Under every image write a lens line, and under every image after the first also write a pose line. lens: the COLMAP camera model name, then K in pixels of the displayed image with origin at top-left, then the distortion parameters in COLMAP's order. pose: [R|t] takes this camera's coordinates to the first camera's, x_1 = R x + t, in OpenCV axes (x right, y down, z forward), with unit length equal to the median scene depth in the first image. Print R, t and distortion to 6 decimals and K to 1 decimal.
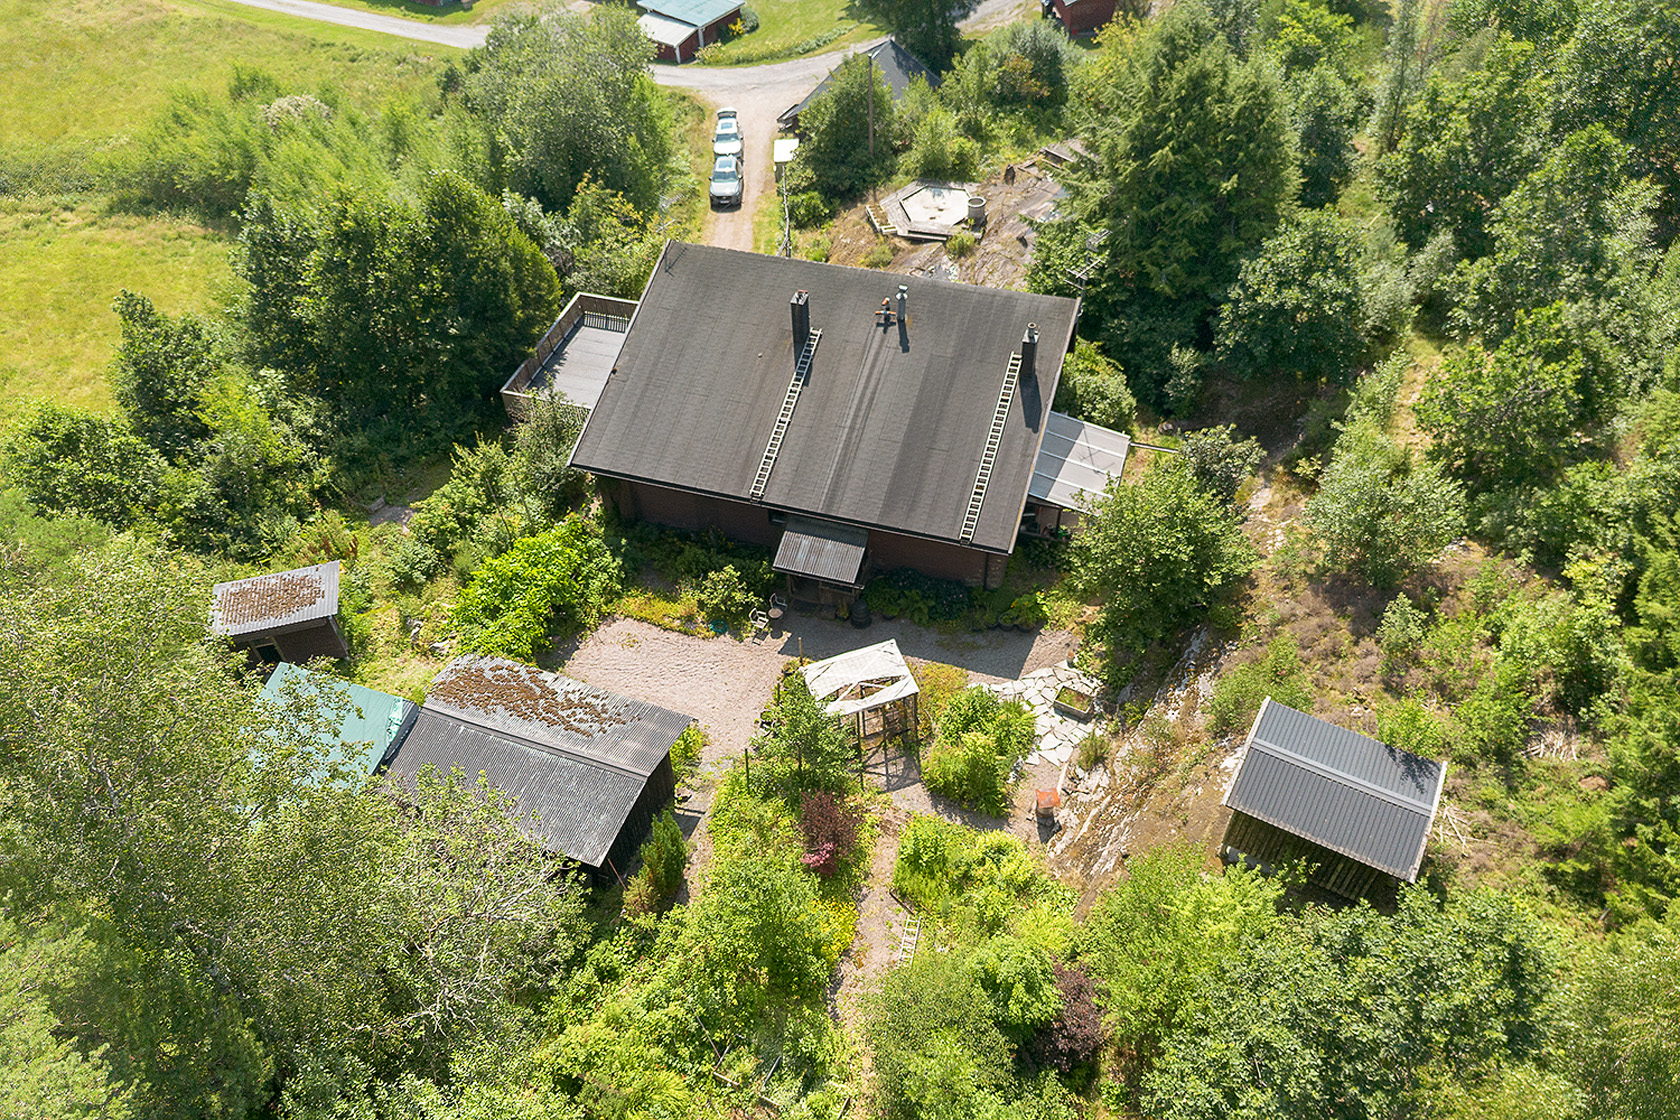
lens RADIAL K [[1202.2, 0, 840.0], [0, 1202.2, 560.0], [0, 0, 1]] dist [0.024452, -0.001431]
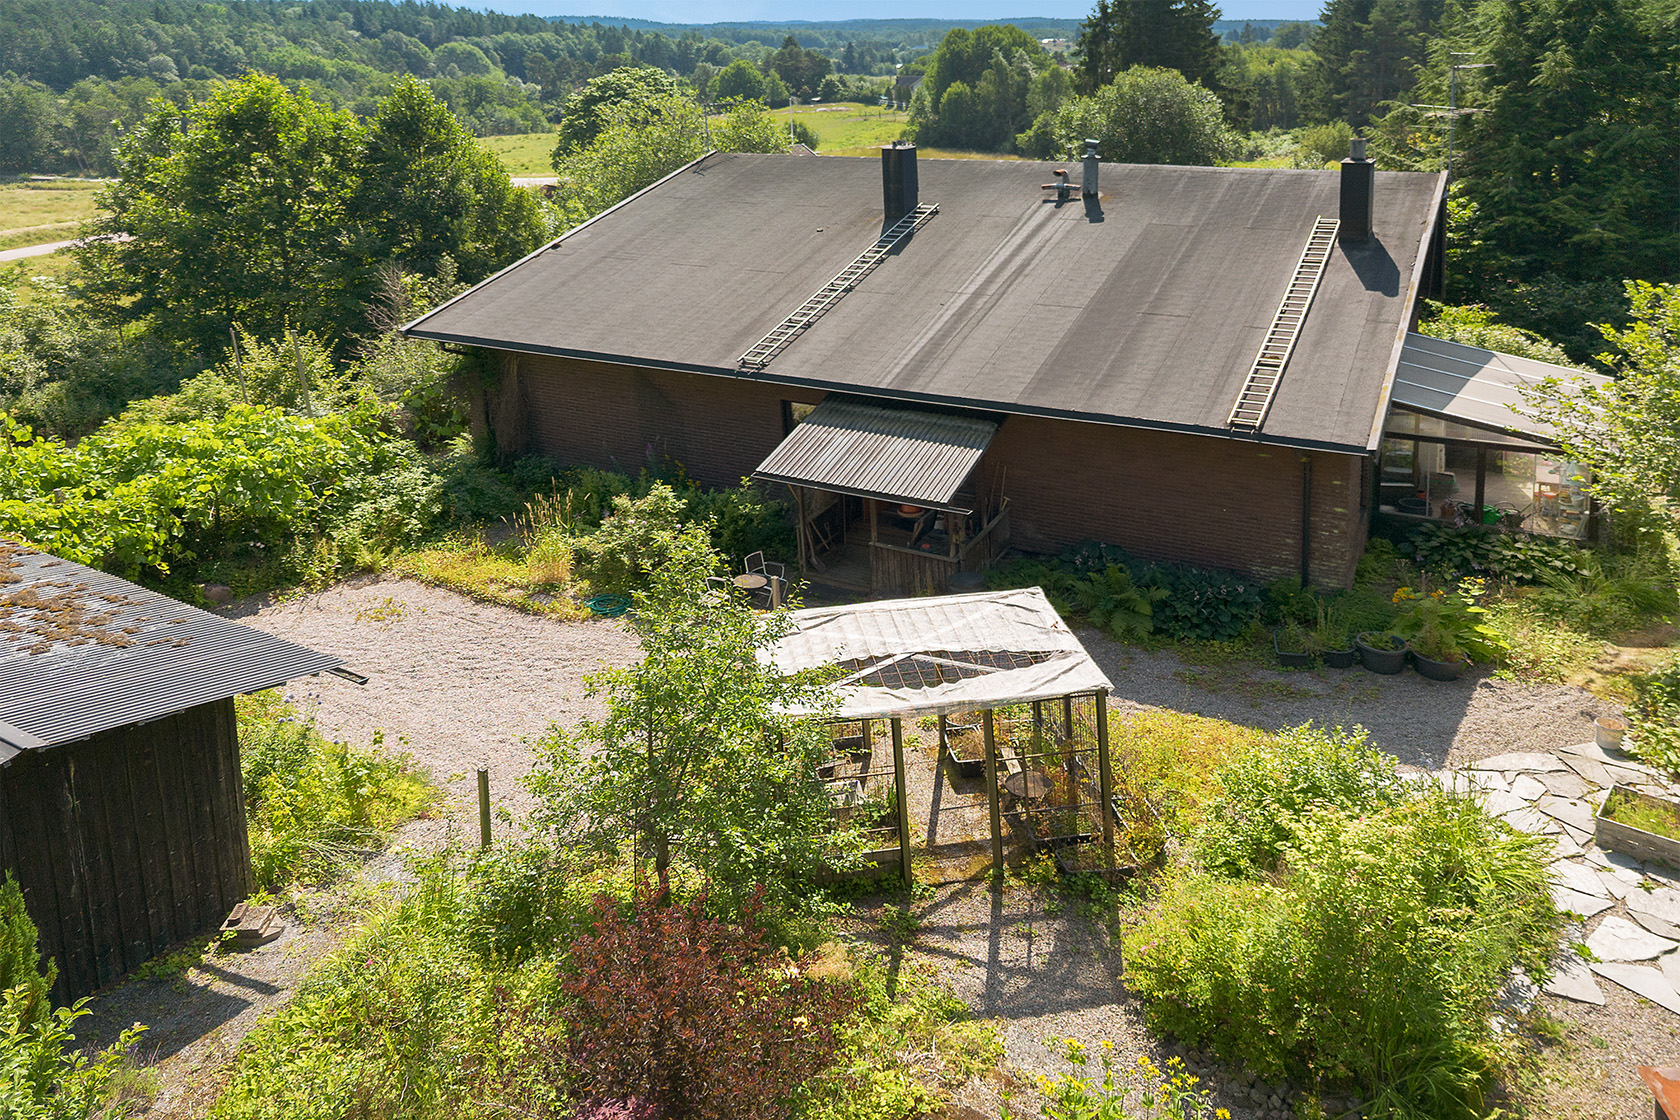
lens RADIAL K [[1092.7, 0, 840.0], [0, 1092.7, 560.0], [0, 0, 1]] dist [0.003746, 0.000115]
pose [[0.970737, -0.017036, -0.239539, 0.062804], [-0.099419, 0.879474, -0.465448, 0.205364], [0.218597, 0.475643, 0.852044, 0.700994]]
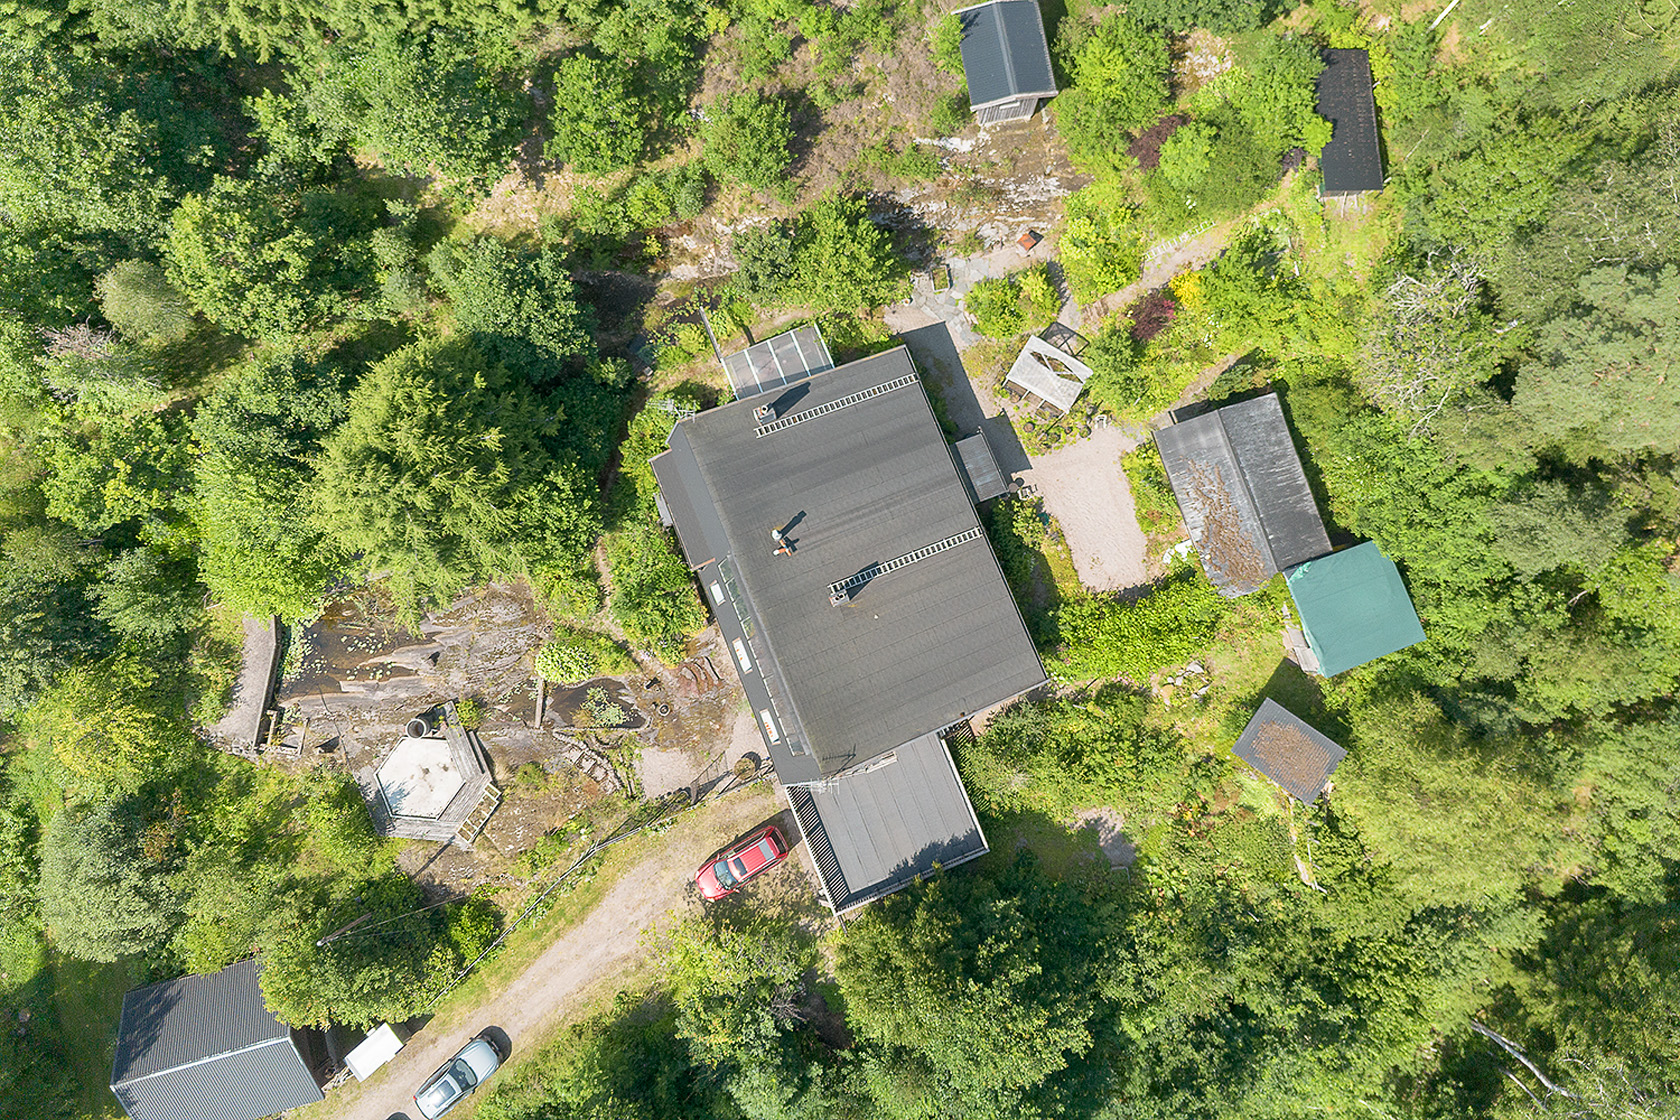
lens RADIAL K [[1202.2, 0, 840.0], [0, 1202.2, 560.0], [0, 0, 1]] dist [0.024452, -0.001431]
pose [[-0.635926, -0.765643, 0.096897, -0.125683], [0.585435, -0.396774, 0.706991, -1.084521], [-0.502857, 0.506321, 0.700553, 0.209641]]
